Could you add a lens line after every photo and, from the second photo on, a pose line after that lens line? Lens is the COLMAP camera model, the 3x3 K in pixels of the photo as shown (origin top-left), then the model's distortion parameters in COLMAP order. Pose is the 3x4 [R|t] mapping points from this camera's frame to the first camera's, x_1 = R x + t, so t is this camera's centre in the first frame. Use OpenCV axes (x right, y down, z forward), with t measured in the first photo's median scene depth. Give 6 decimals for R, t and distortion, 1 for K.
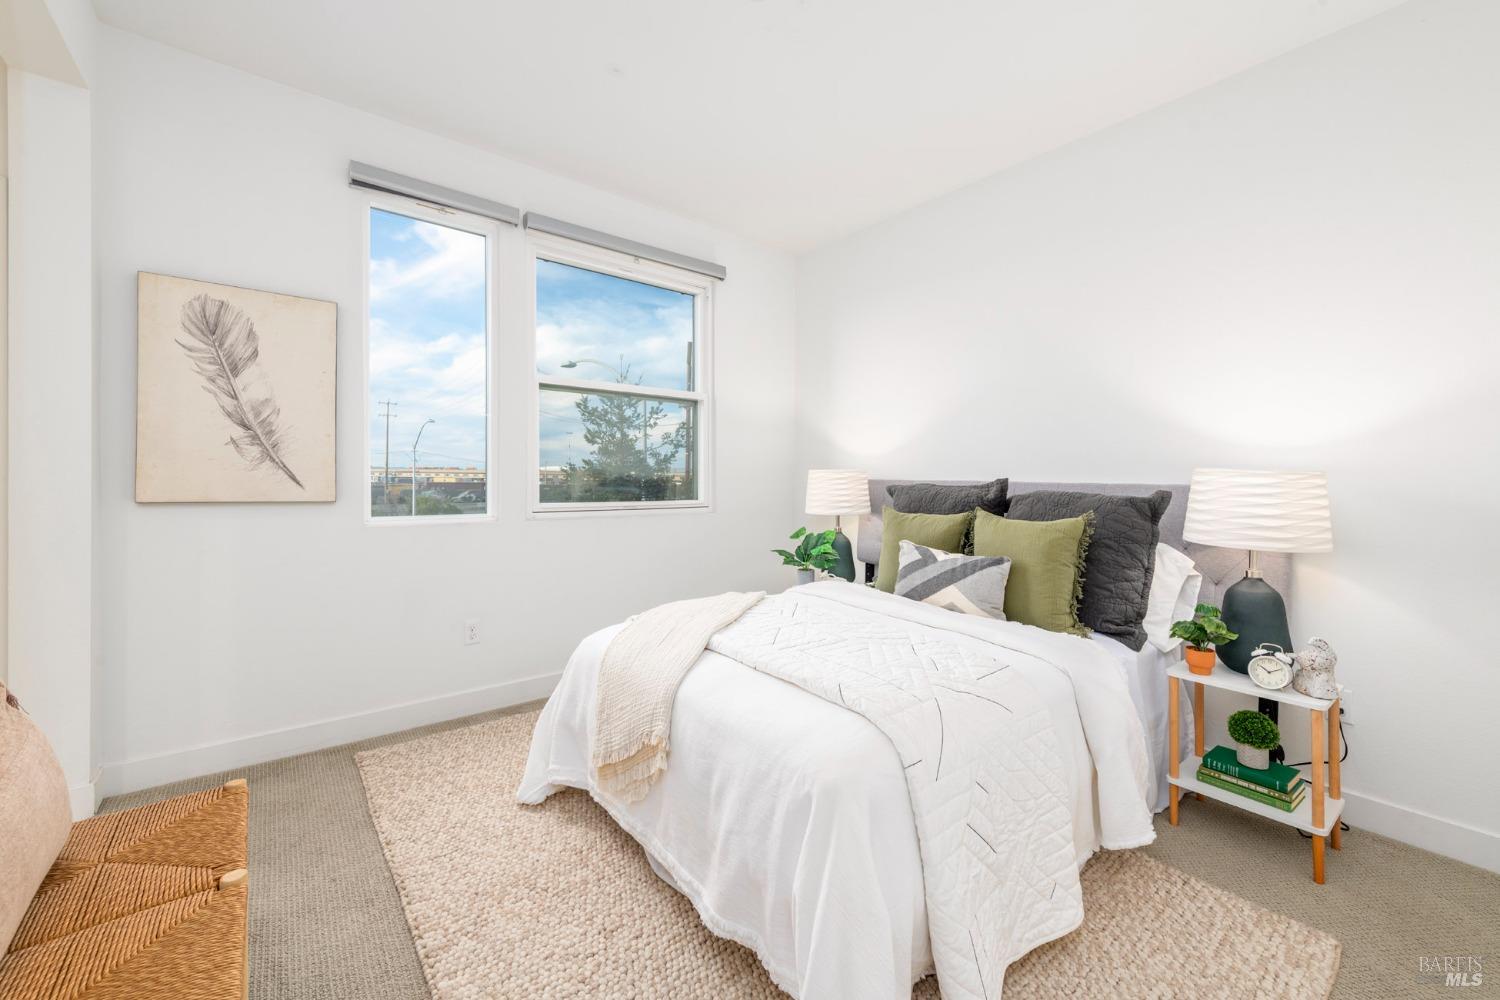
lens RADIAL K [[585.6, 0, 752.9], [0, 585.6, 468.9], [0, 0, 1]] dist [0.000966, 0.000088]
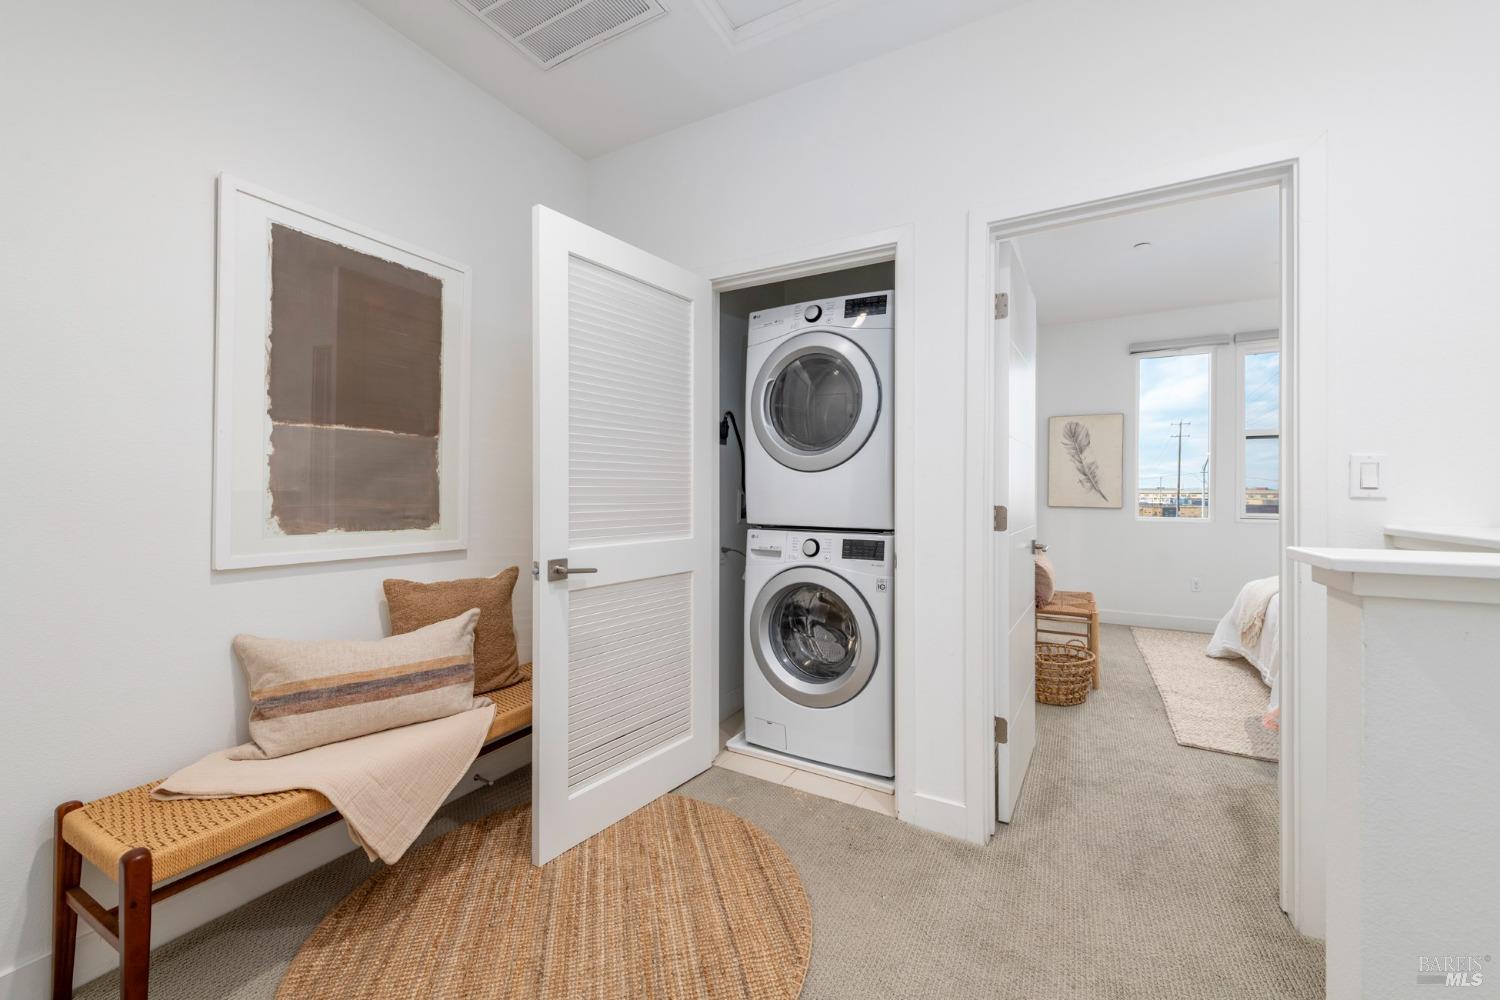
lens RADIAL K [[592.4, 0, 754.9], [0, 592.4, 495.1], [0, 0, 1]] dist [-0.000015, -0.000026]
pose [[0.377192, 0.002014, -0.926133, 0.786271], [0.005185, 0.999977, 0.004287, -0.007907], [0.926121, -0.006418, 0.377173, -1.060331]]
